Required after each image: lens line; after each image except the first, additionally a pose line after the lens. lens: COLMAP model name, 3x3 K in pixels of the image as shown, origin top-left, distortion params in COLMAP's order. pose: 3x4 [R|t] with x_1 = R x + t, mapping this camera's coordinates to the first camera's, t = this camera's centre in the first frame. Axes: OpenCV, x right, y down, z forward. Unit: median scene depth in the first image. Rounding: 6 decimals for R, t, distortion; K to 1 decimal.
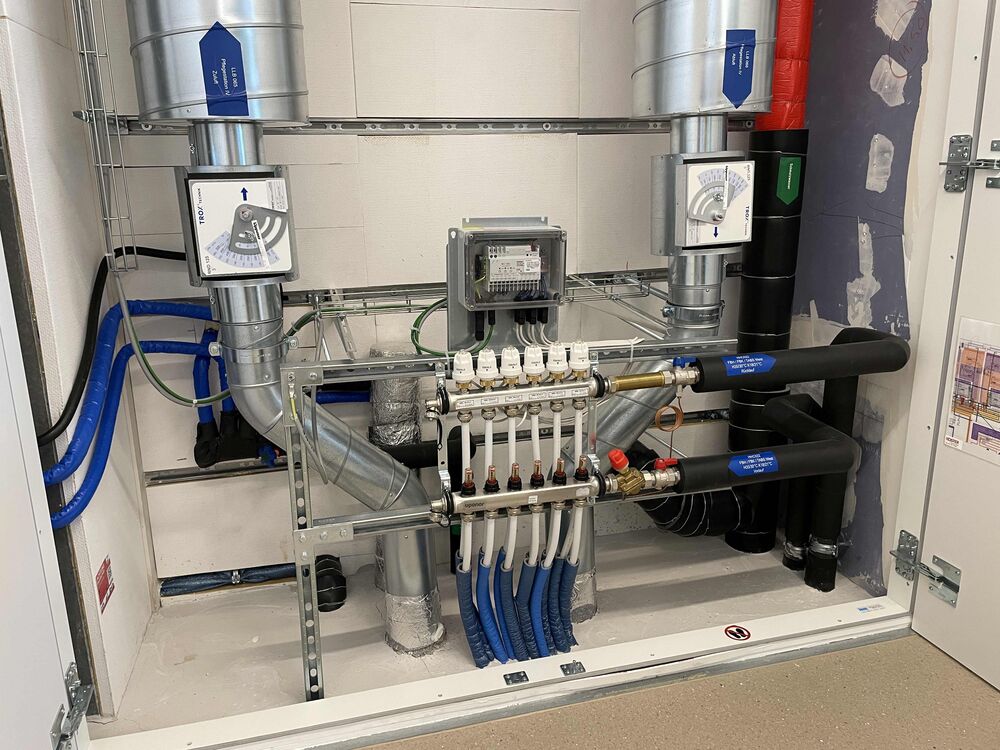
lens RADIAL K [[761.9, 0, 497.1], [0, 761.9, 364.2], [0, 0, 1]] dist [0.072207, -0.074050]
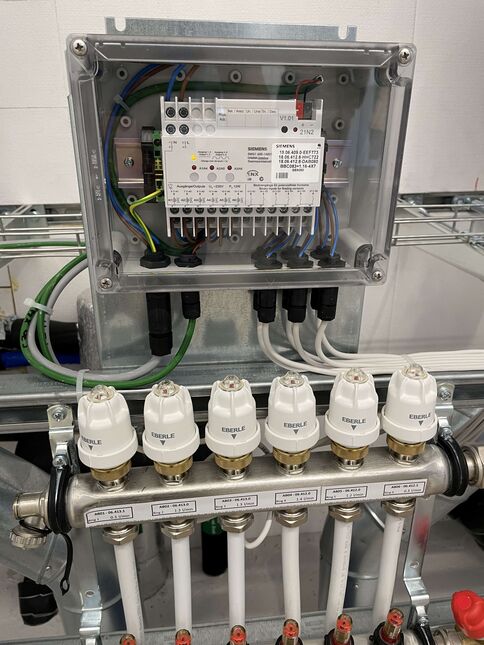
lens RADIAL K [[491.4, 0, 241.0], [0, 491.4, 320.3], [0, 0, 1]] dist [0.072207, -0.074050]
pose [[0.986385, 0.068961, -0.149297, 0.052283], [-0.048341, 0.989309, 0.137588, -0.079485], [0.157189, -0.128497, 0.979173, 0.685707]]
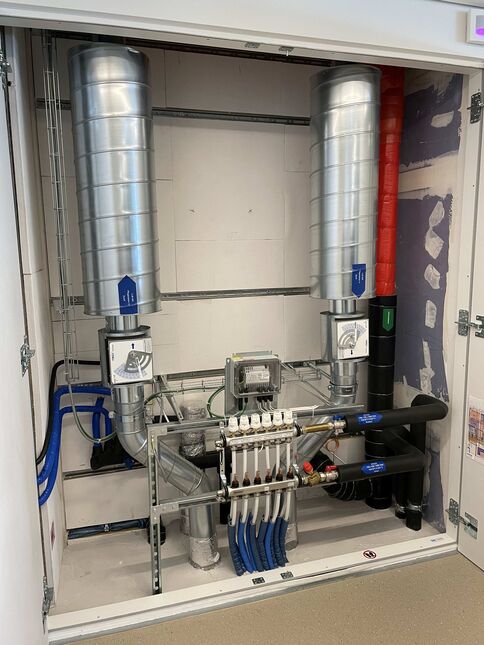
lens RADIAL K [[491.4, 0, 242.5], [0, 491.4, 322.6], [0, 0, 1]] dist [0.072207, -0.074050]
pose [[0.999512, -0.003196, 0.031065, -0.053169], [0.006212, 0.995220, -0.097460, -0.126551], [-0.030605, 0.097605, 0.994755, -0.333784]]
